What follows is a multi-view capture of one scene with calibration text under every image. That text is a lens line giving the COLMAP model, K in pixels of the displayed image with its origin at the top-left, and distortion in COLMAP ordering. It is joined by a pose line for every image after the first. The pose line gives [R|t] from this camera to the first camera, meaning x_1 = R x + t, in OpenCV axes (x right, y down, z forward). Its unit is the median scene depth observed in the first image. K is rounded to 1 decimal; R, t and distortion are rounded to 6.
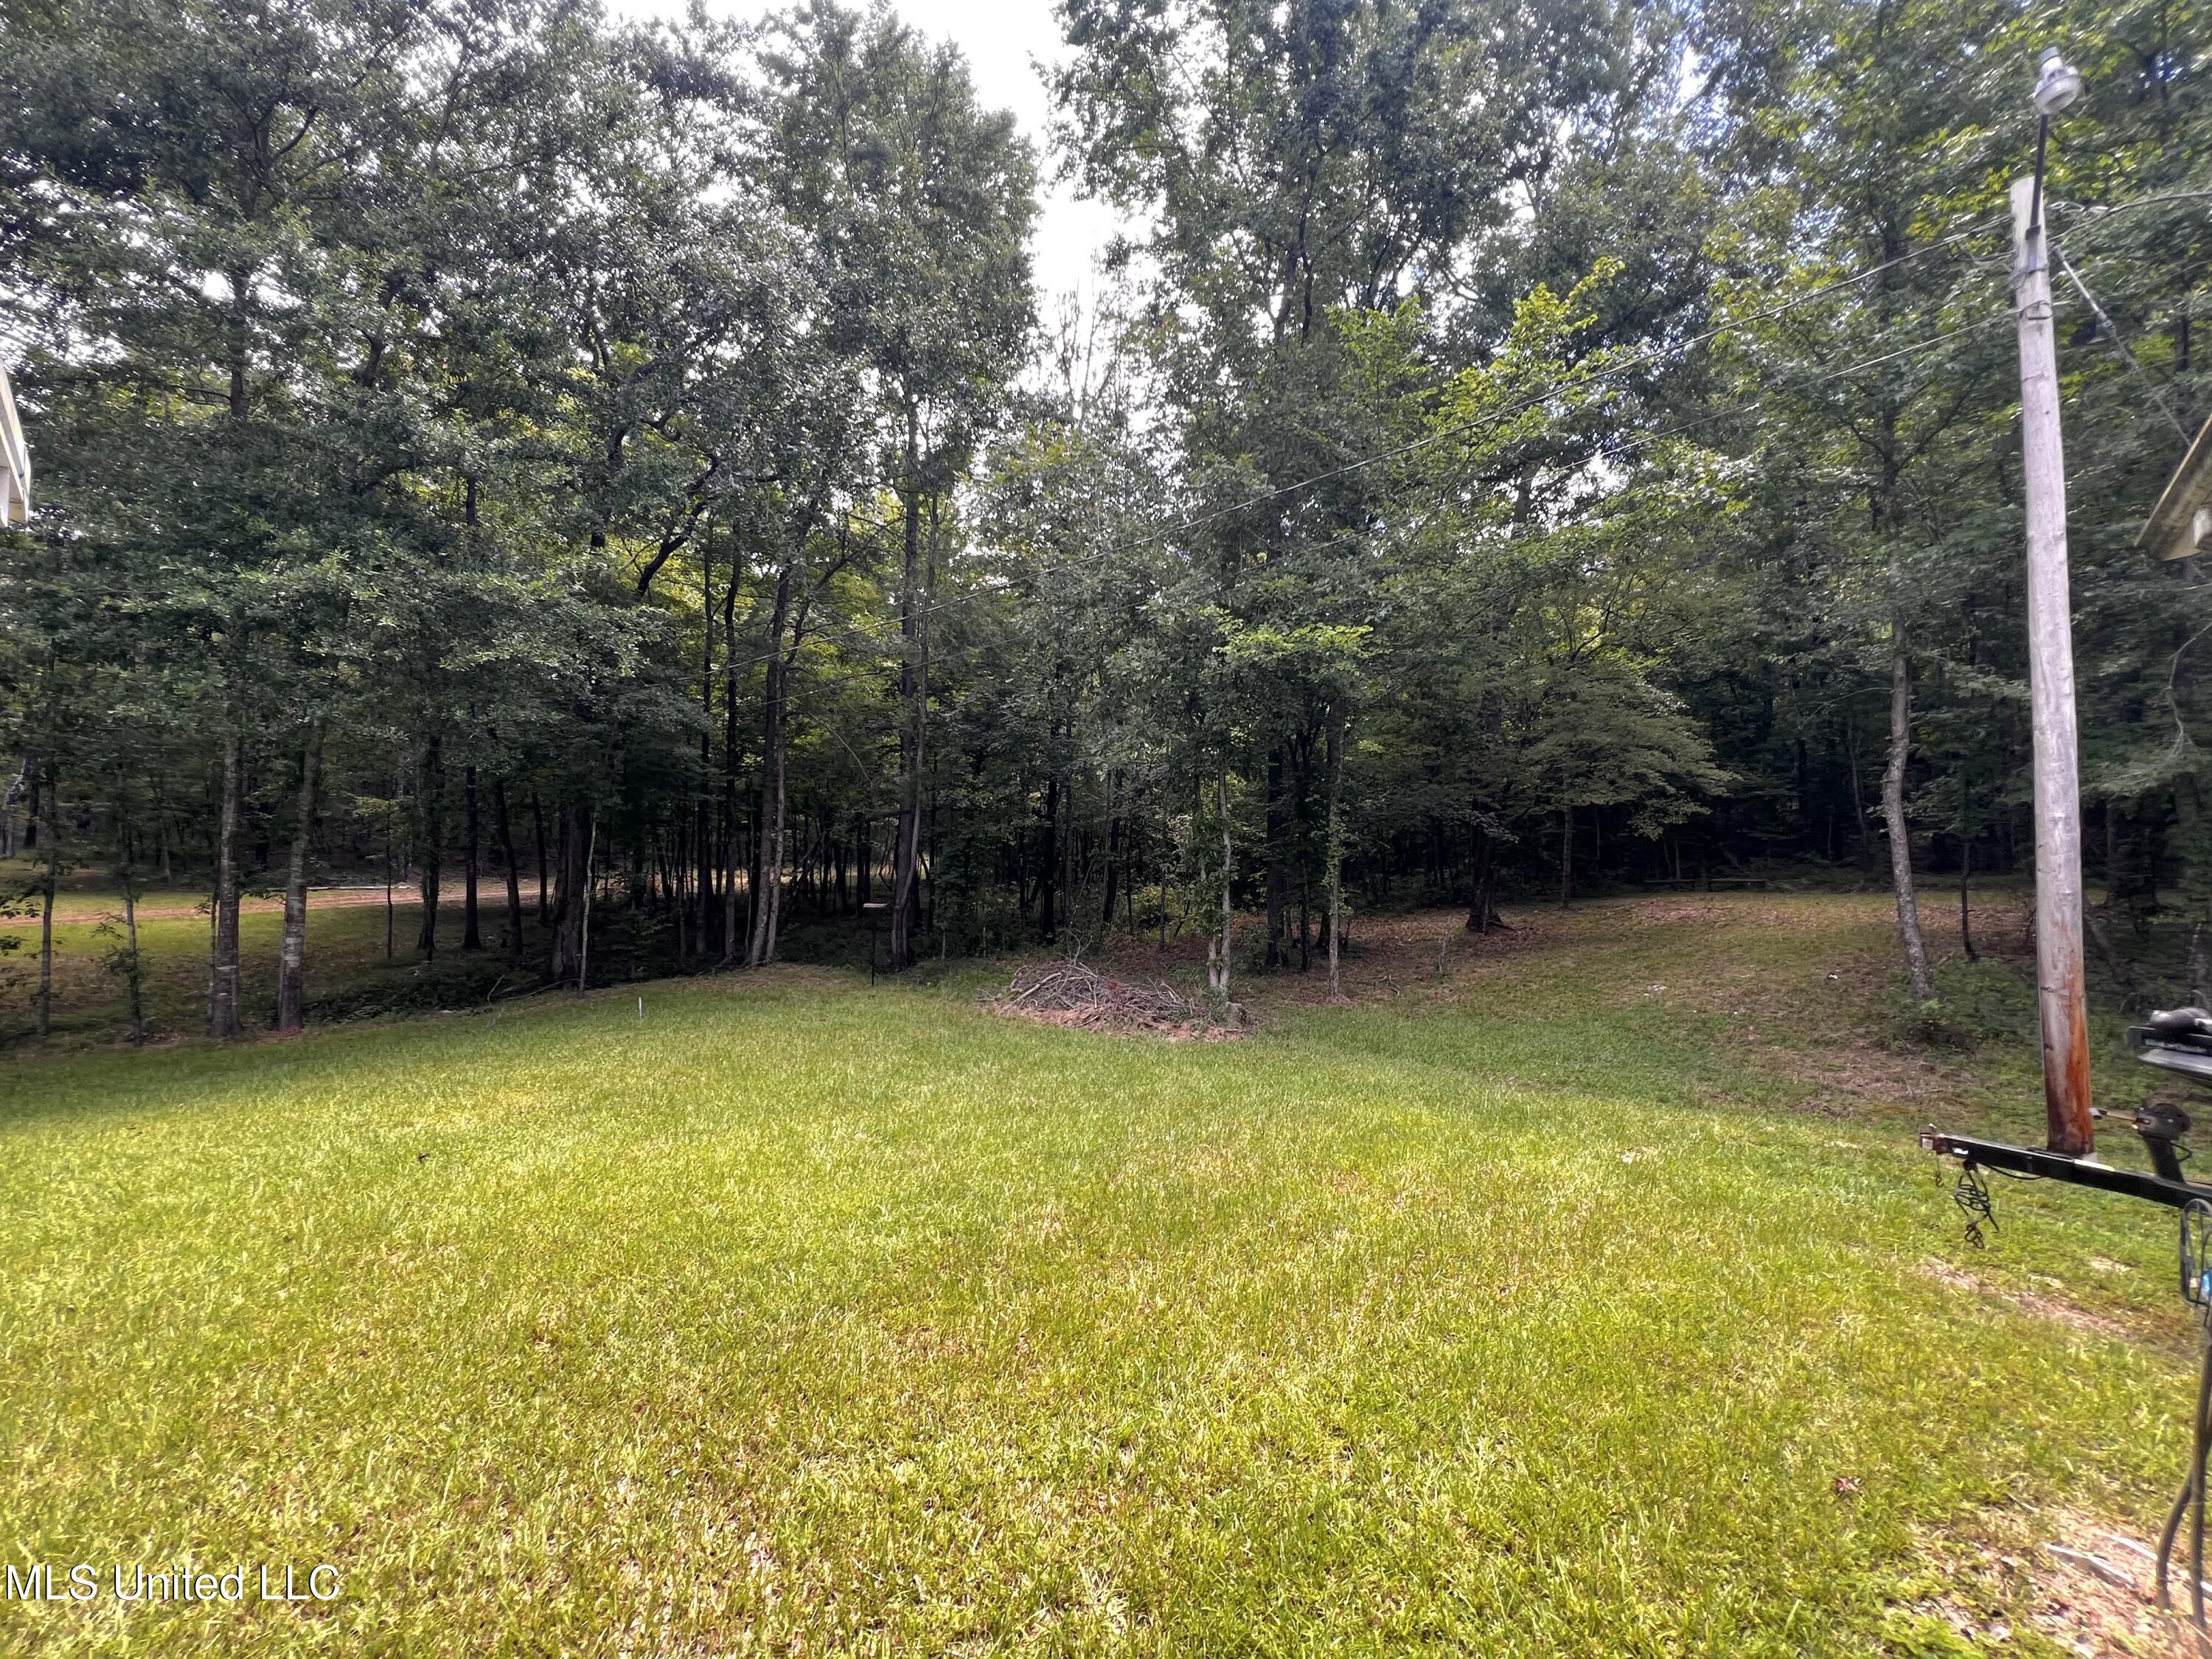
lens RADIAL K [[896.6, 0, 1102.2], [0, 896.6, 830.5], [0, 0, 1]] dist [-0.006910, 0.001904]
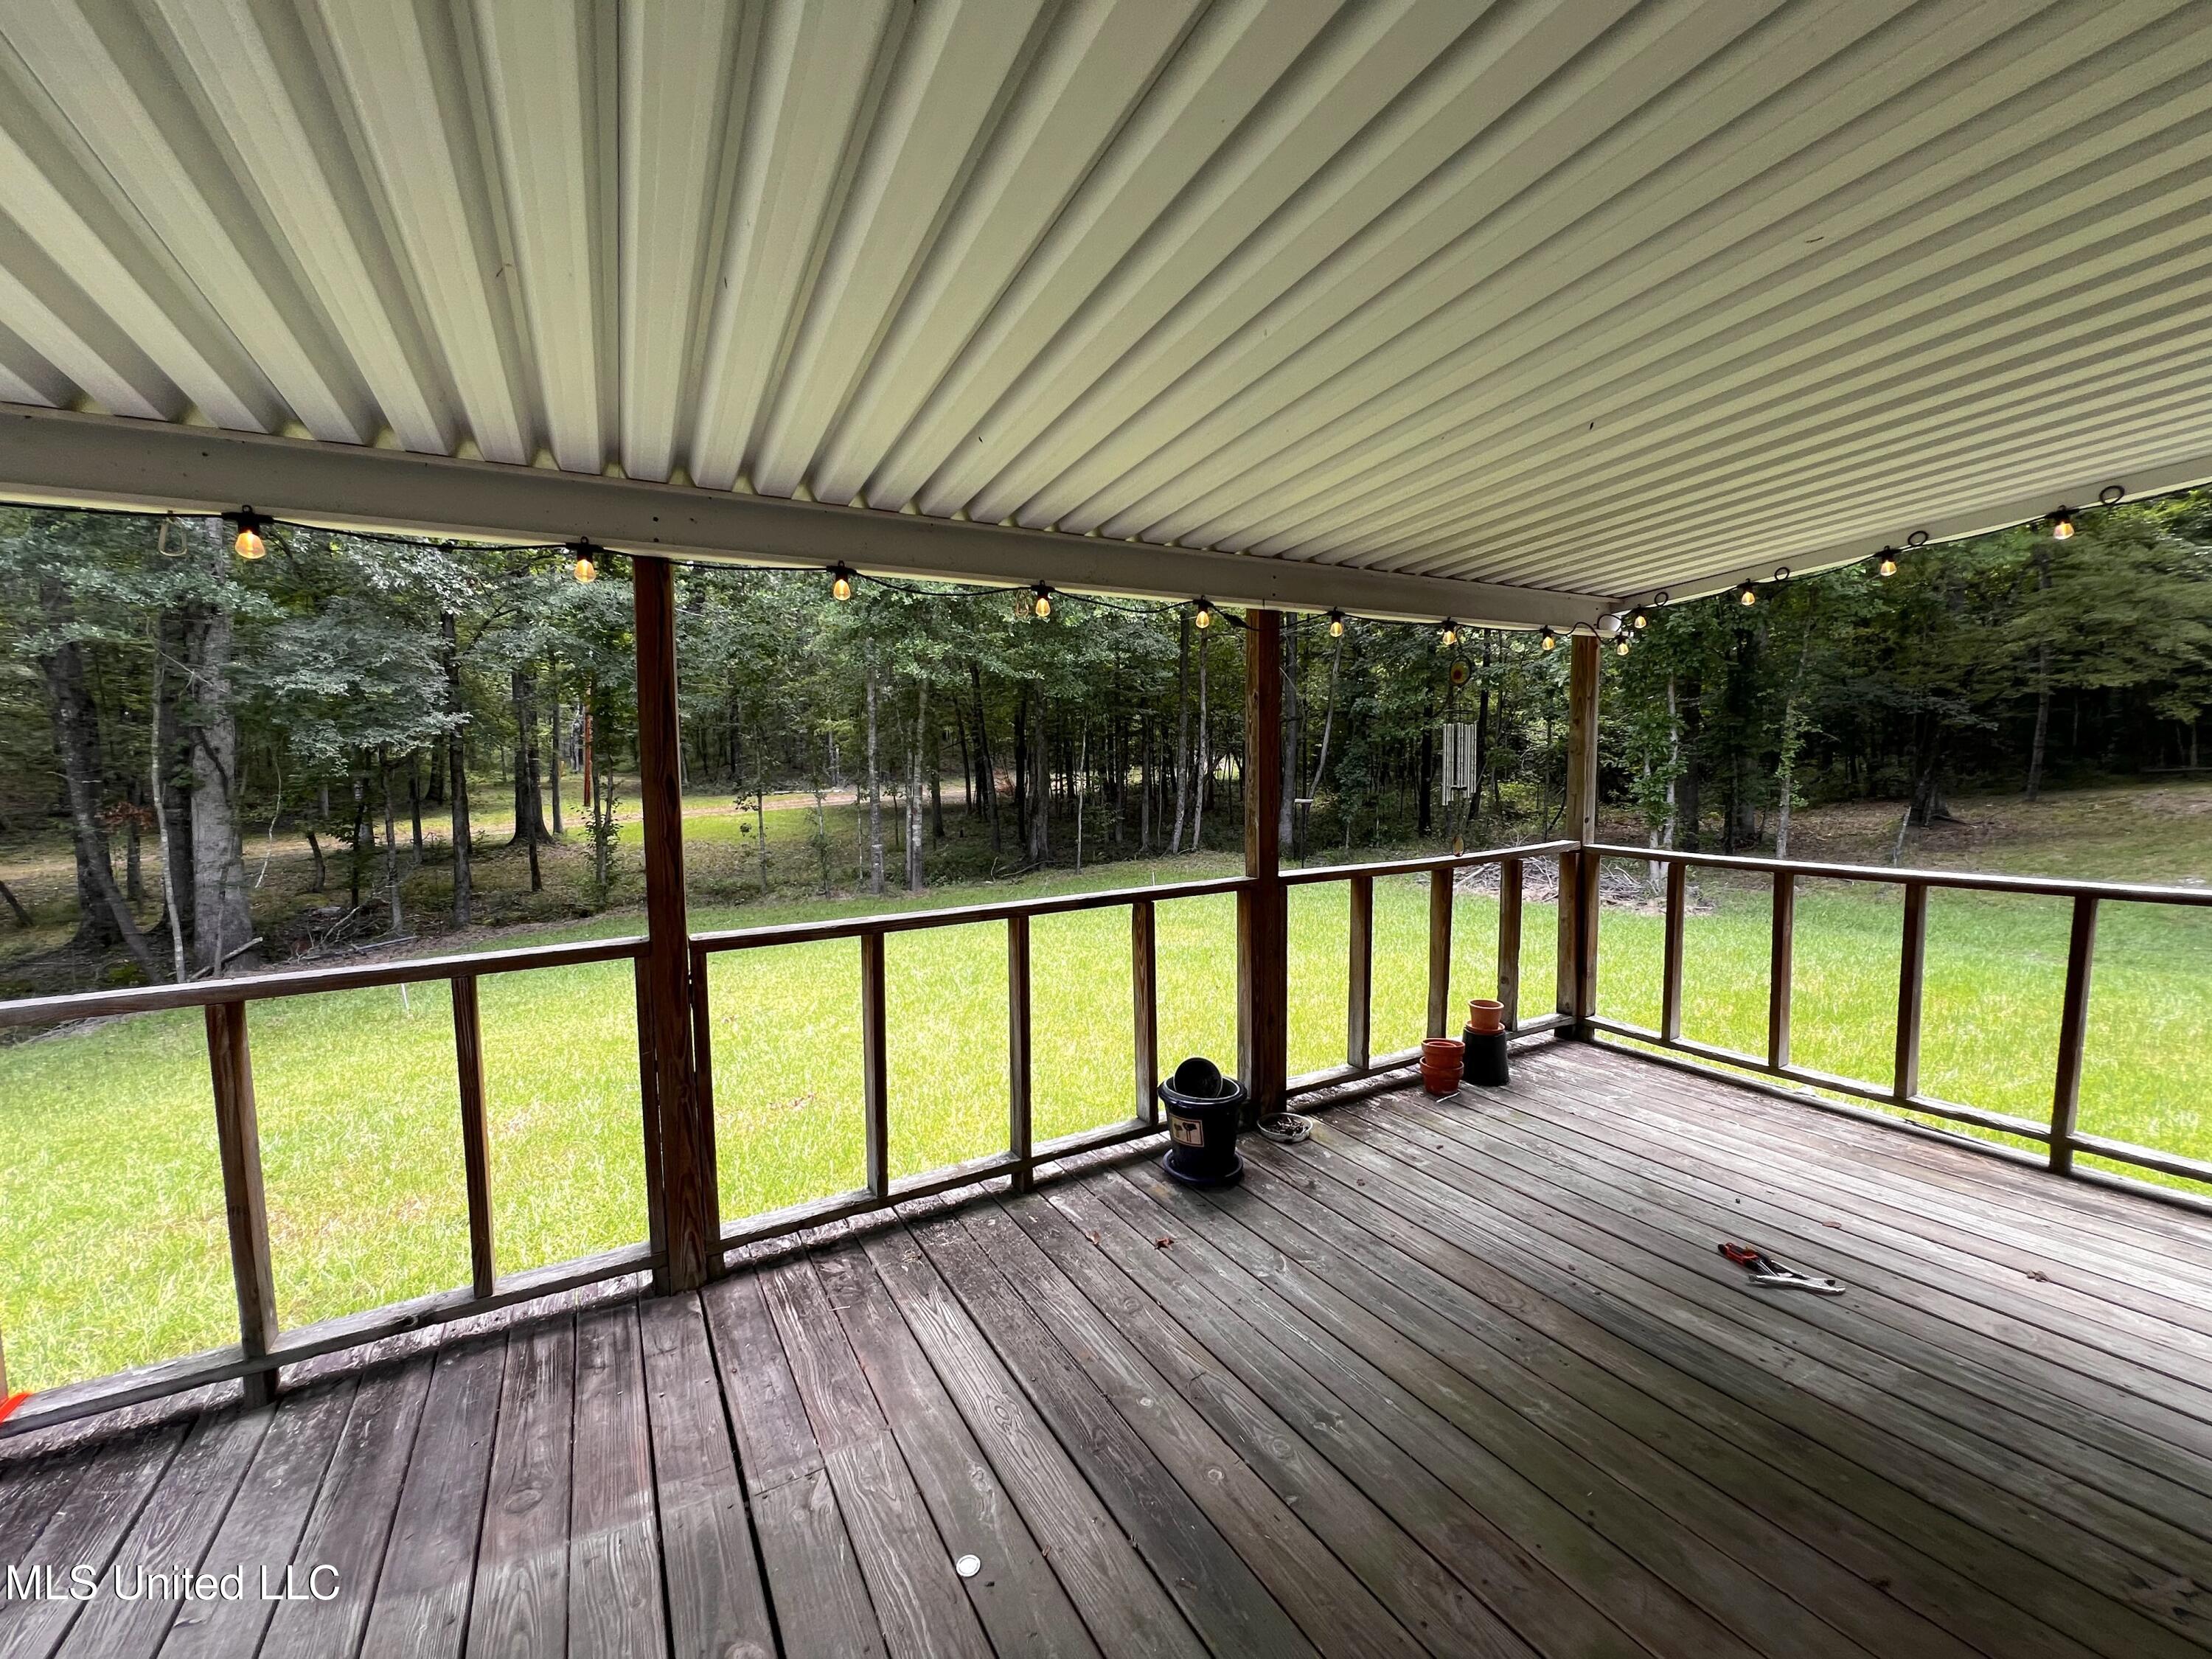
lens RADIAL K [[896.6, 0, 1111.3], [0, 896.6, 826.2], [0, 0, 1]] dist [-0.006910, 0.001904]
pose [[0.957638, 0.002596, -0.287962, -0.167123], [0.028118, 0.994338, 0.102471, -0.009155], [0.286597, -0.106227, 0.952144, -0.182849]]
